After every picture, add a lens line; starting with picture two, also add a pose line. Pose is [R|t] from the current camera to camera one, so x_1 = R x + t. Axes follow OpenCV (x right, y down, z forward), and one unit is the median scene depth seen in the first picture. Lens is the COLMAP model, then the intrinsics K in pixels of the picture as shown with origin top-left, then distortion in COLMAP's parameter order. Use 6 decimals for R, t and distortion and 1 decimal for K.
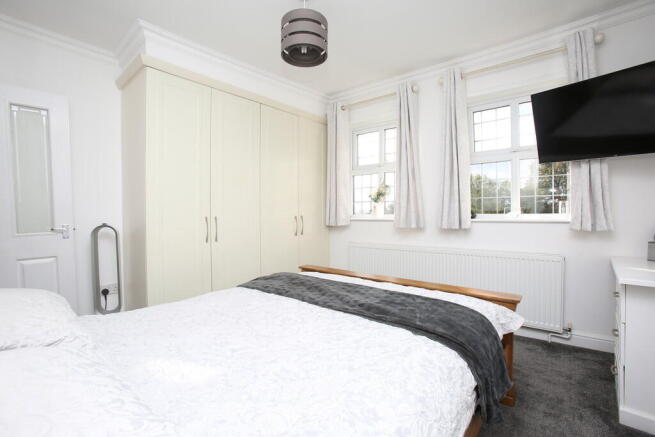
lens RADIAL K [[308.4, 0, 326.1], [0, 308.4, 216.6], [0, 0, 1]] dist [-0.030261, 0.002306]
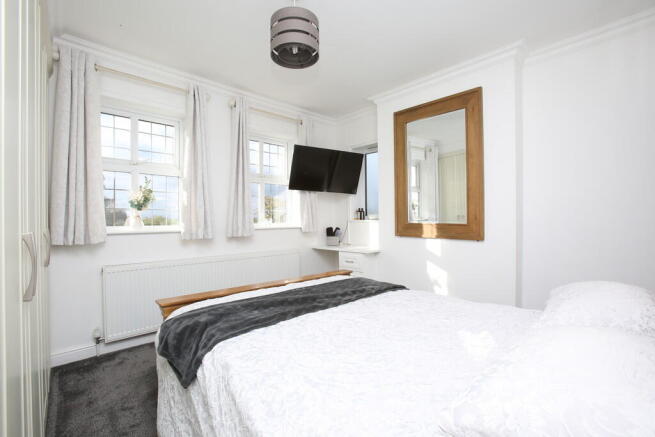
lens RADIAL K [[308.4, 0, 325.7], [0, 308.4, 220.2], [0, 0, 1]] dist [-0.030261, 0.002306]
pose [[0.112196, 0.009988, 0.993636, -0.599686], [0.022782, 0.999661, -0.012621, -0.000759], [-0.993425, 0.024053, 0.111930, 0.488104]]
